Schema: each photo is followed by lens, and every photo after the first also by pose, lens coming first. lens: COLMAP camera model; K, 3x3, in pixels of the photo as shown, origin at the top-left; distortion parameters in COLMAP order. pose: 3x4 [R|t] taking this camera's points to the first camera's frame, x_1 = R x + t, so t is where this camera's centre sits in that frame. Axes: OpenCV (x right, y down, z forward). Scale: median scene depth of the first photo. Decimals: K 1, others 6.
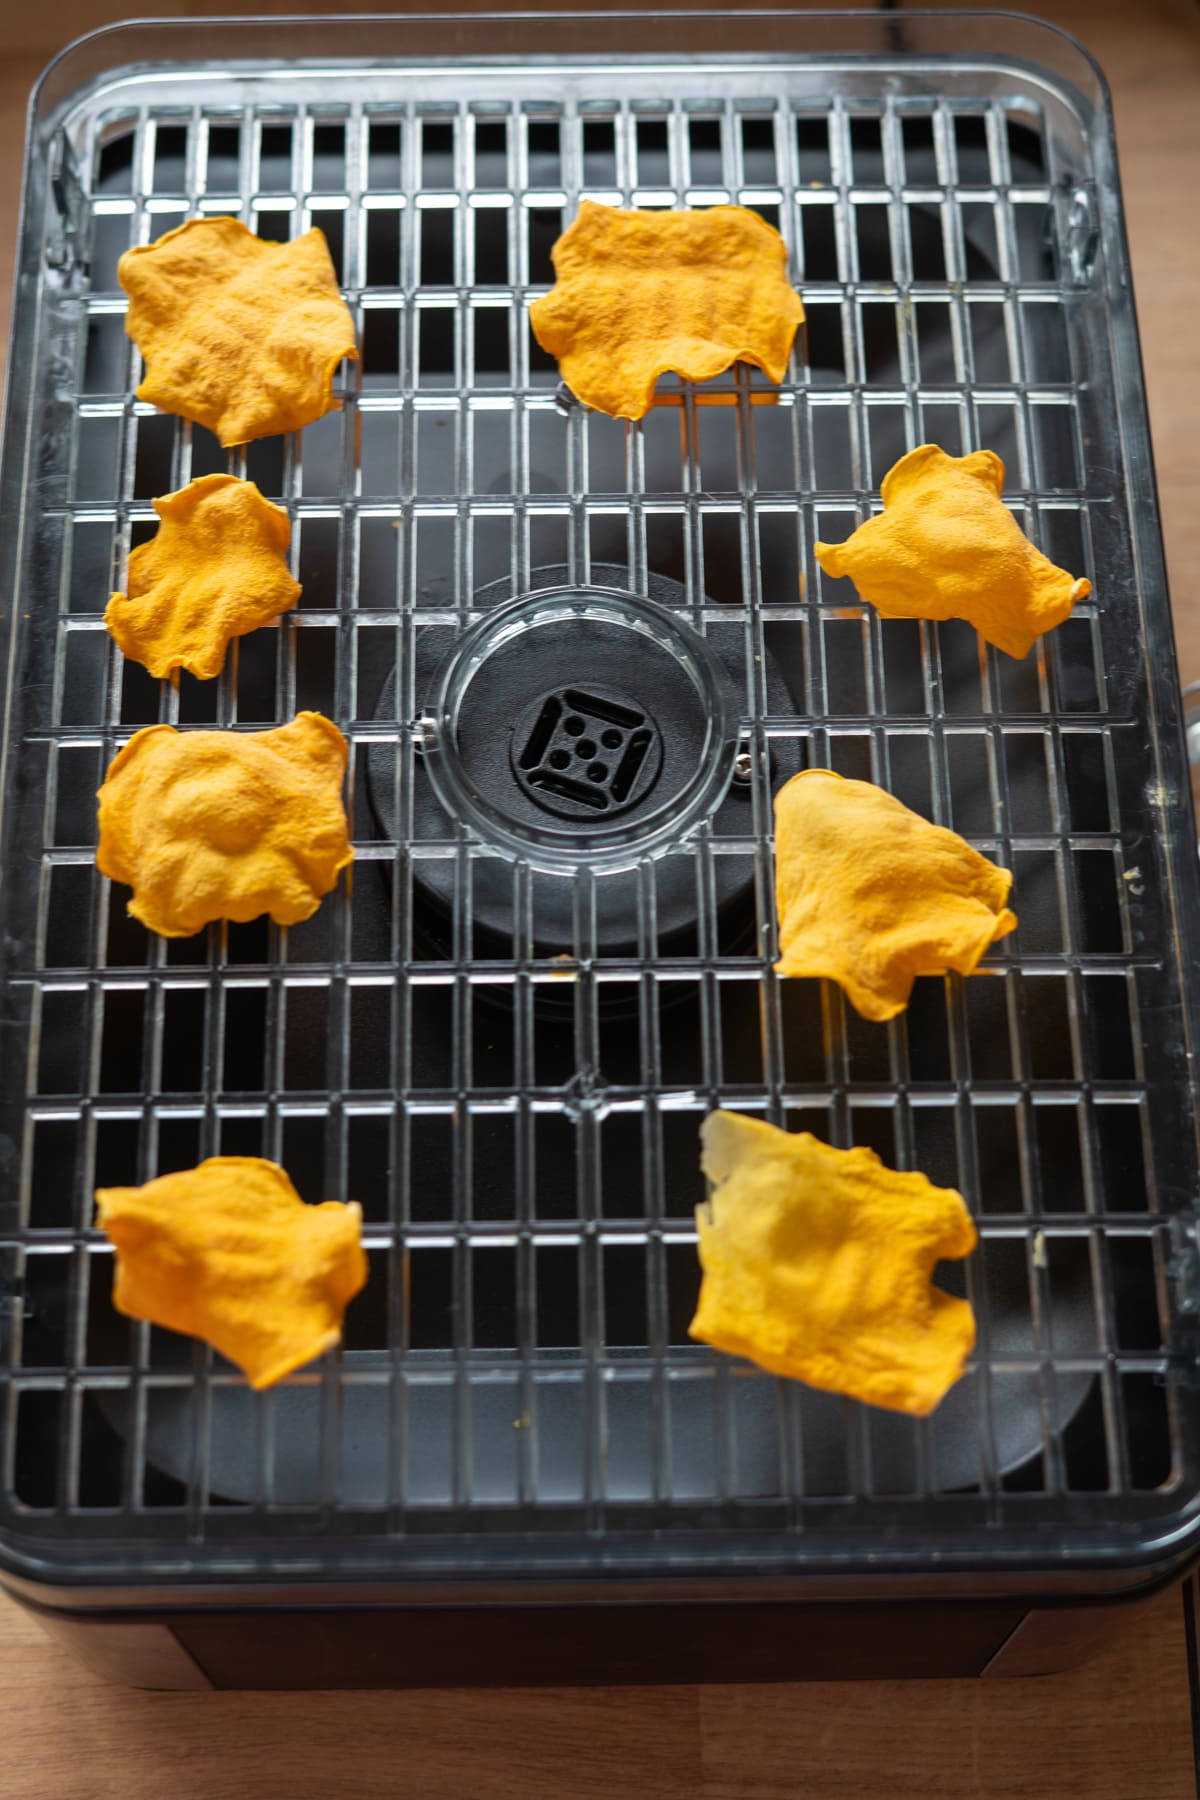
lens RADIAL K [[3069.7, 0, 574.3], [0, 3069.7, 898.2], [0, 0, 1]] dist [-0.080856, 0.060454]
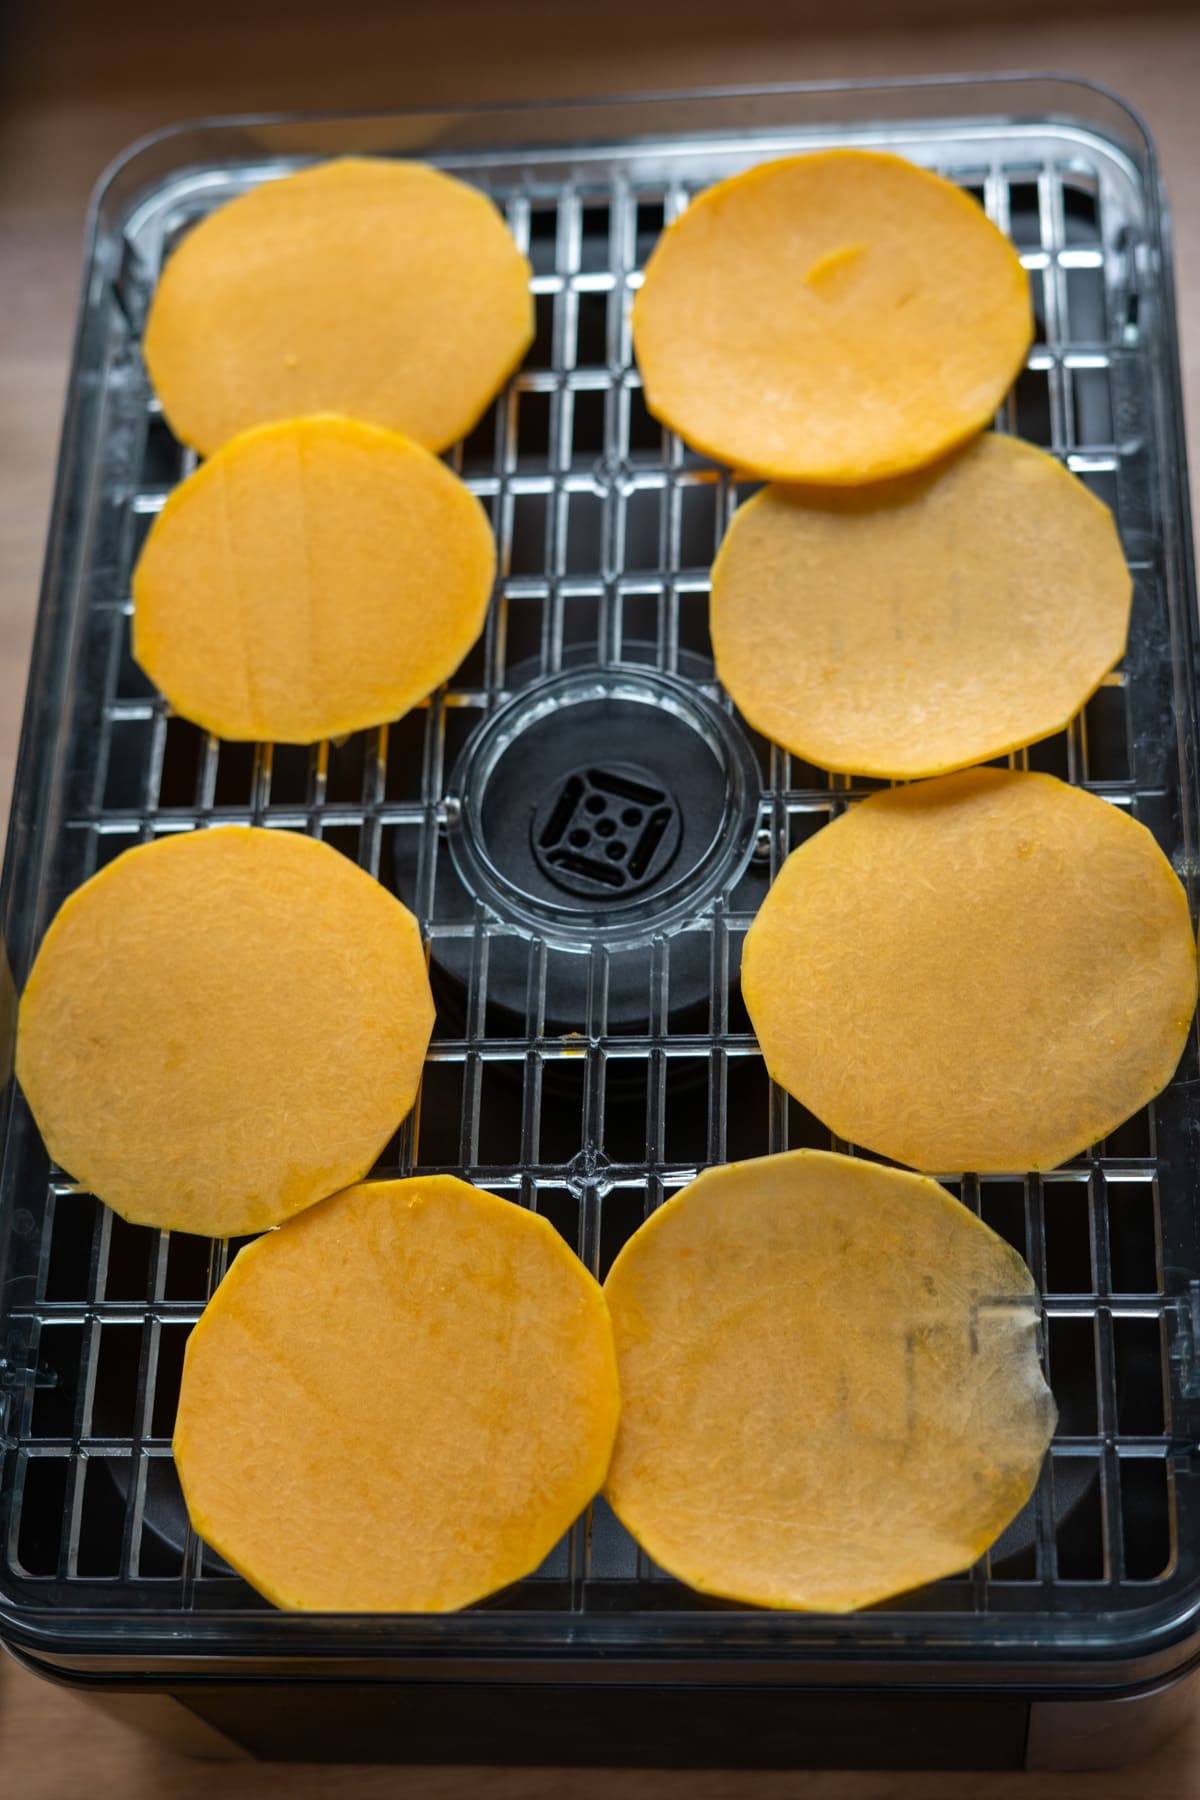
lens RADIAL K [[3069.7, 0, 574.3], [0, 3069.7, 898.2], [0, 0, 1]] dist [-0.080856, 0.060454]
pose [[0.989295, -0.011388, -0.145486, 0.140383], [0.008153, 0.999707, -0.022811, -0.002520], [0.145703, 0.021381, 0.989097, 0.005331]]
